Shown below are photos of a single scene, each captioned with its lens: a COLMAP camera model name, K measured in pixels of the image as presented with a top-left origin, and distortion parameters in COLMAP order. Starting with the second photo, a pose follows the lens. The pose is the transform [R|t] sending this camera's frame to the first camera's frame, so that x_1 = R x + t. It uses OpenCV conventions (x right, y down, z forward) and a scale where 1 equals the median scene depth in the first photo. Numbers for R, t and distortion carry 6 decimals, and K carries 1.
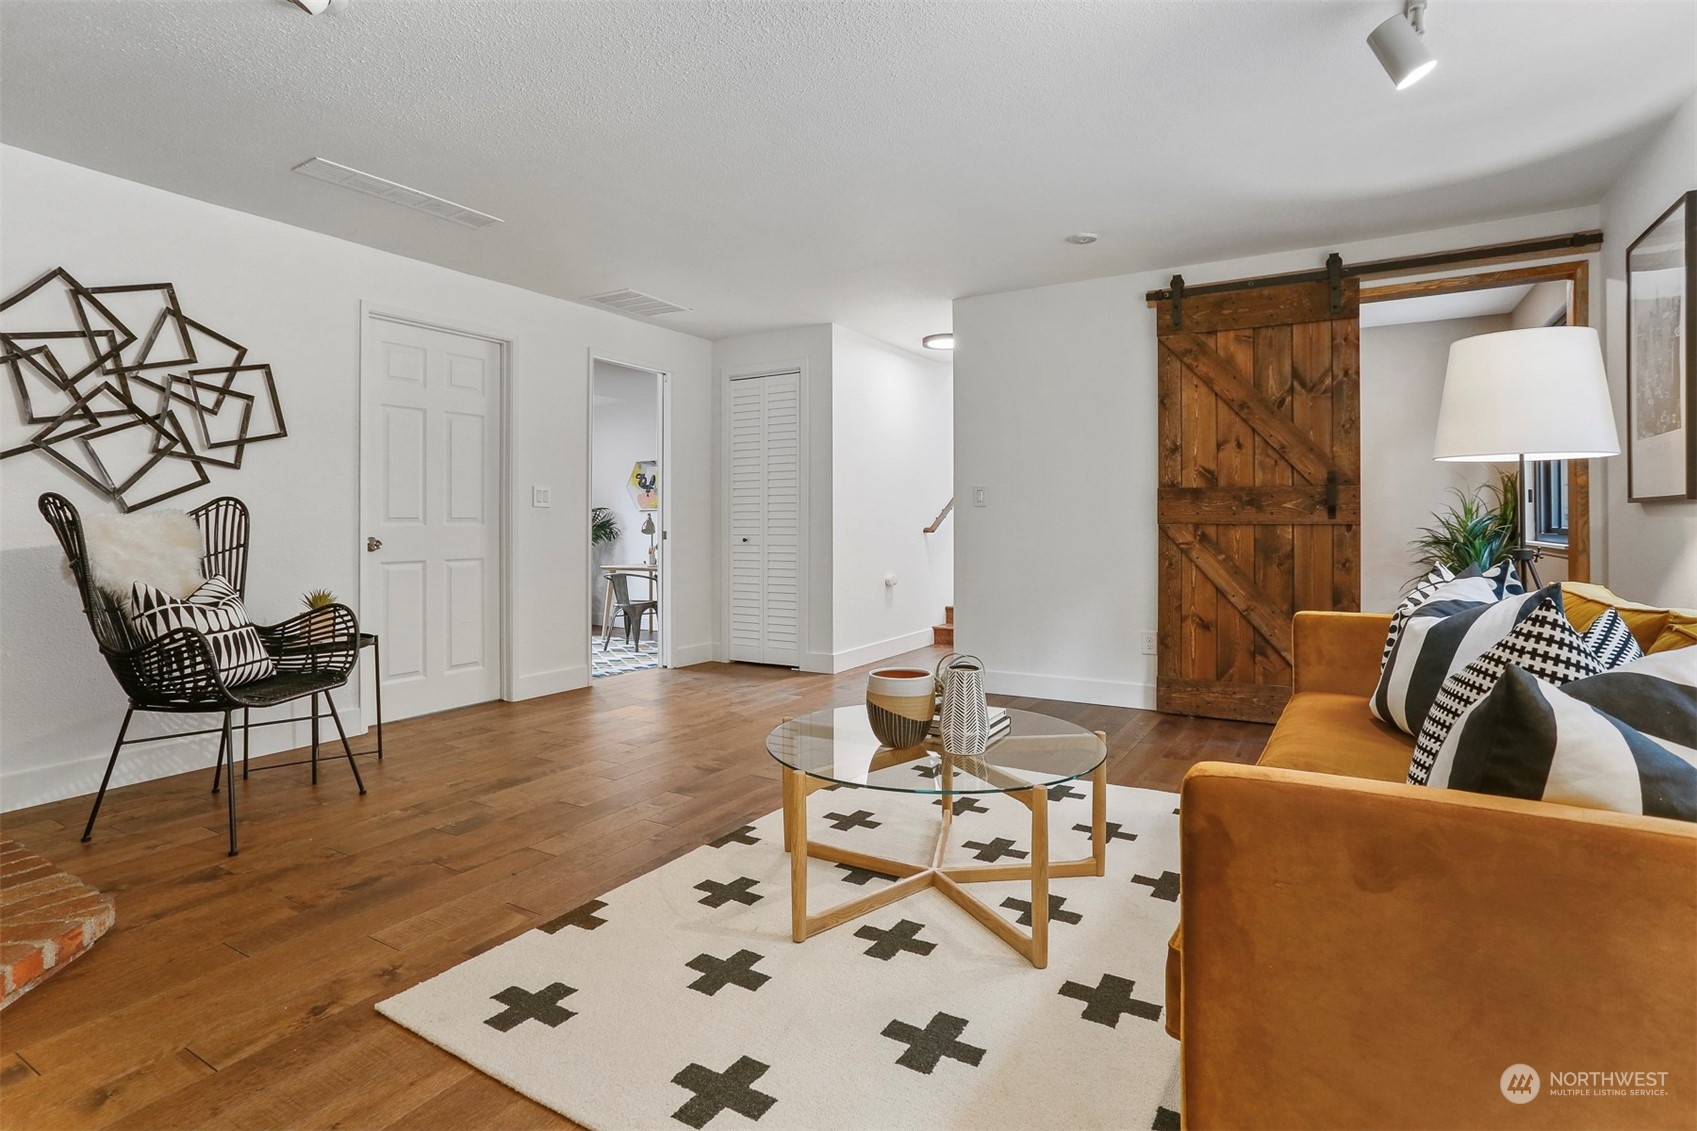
lens RADIAL K [[871.1, 0, 837.8], [0, 871.1, 519.1], [0, 0, 1]] dist [-0.061677, 0.031756]
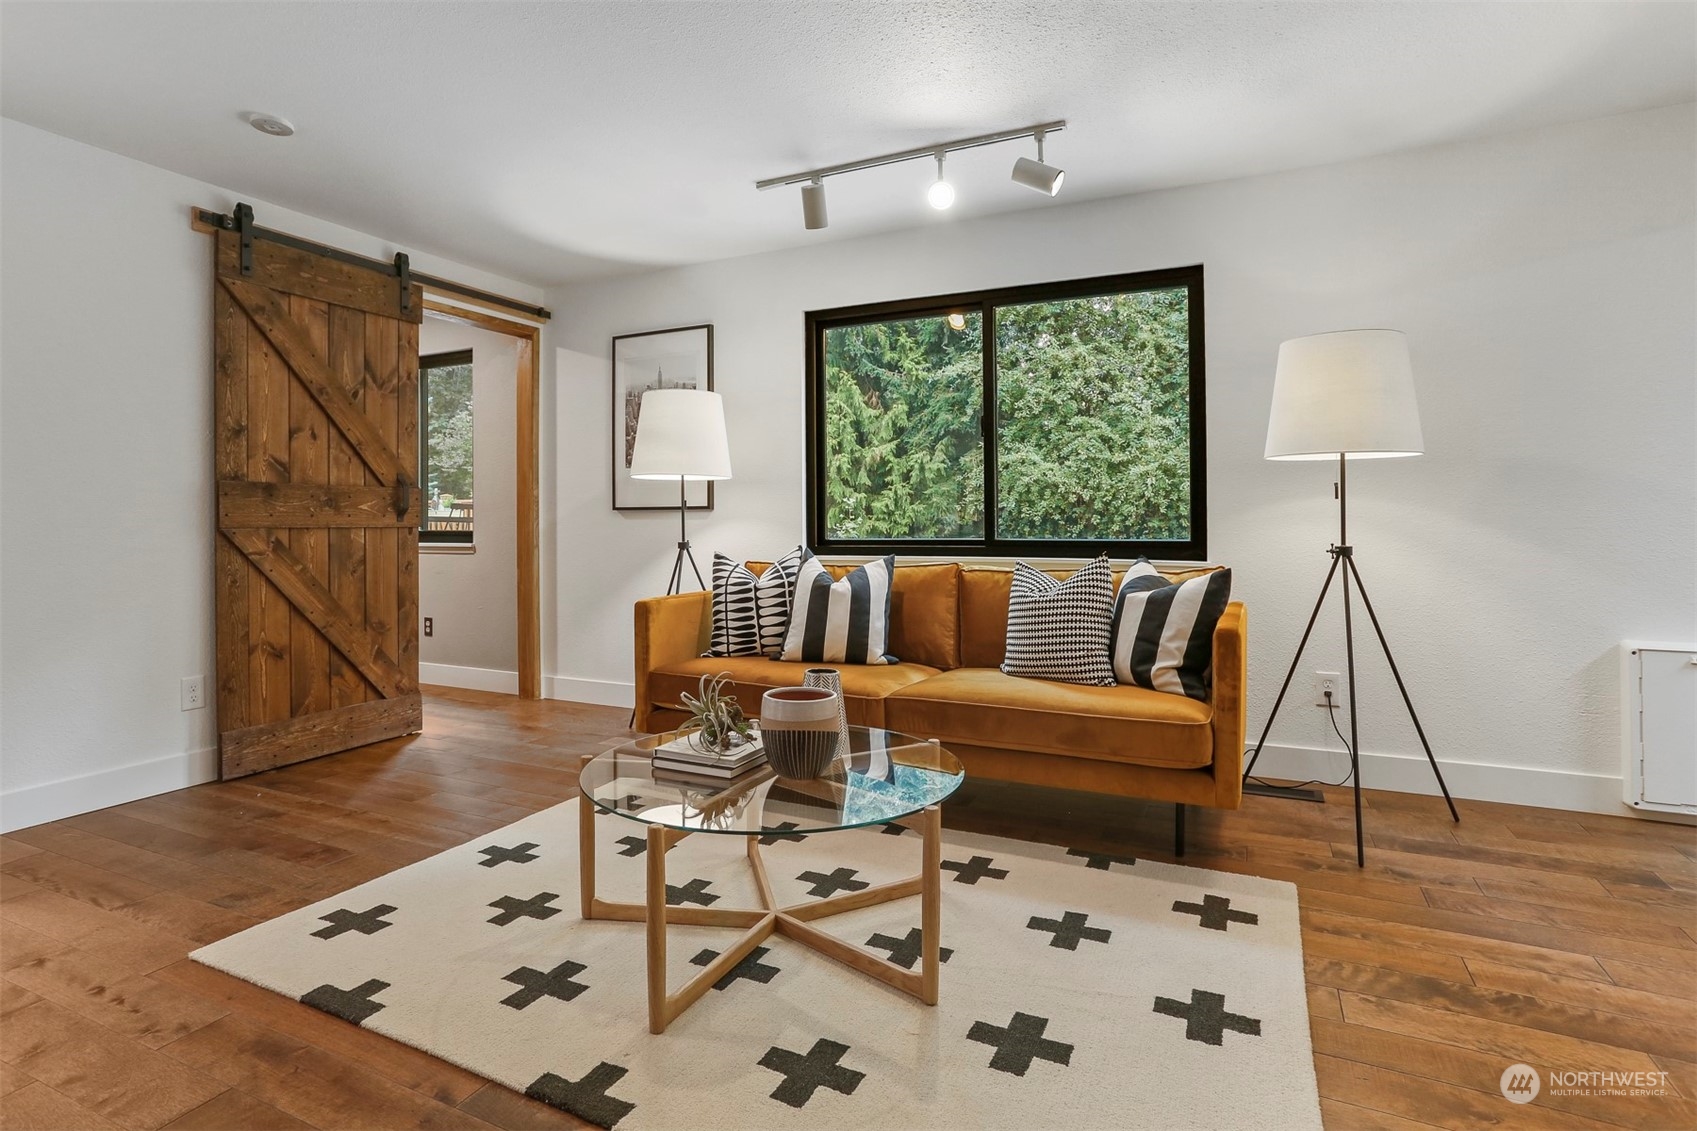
lens RADIAL K [[871.1, 0, 837.8], [0, 871.1, 519.1], [0, 0, 1]] dist [-0.061677, 0.031756]
pose [[-0.114200, 0.007088, 0.993432, -0.438971], [0.003984, 0.999970, -0.006677, 0.005056], [-0.993450, 0.003195, -0.114225, 0.585256]]
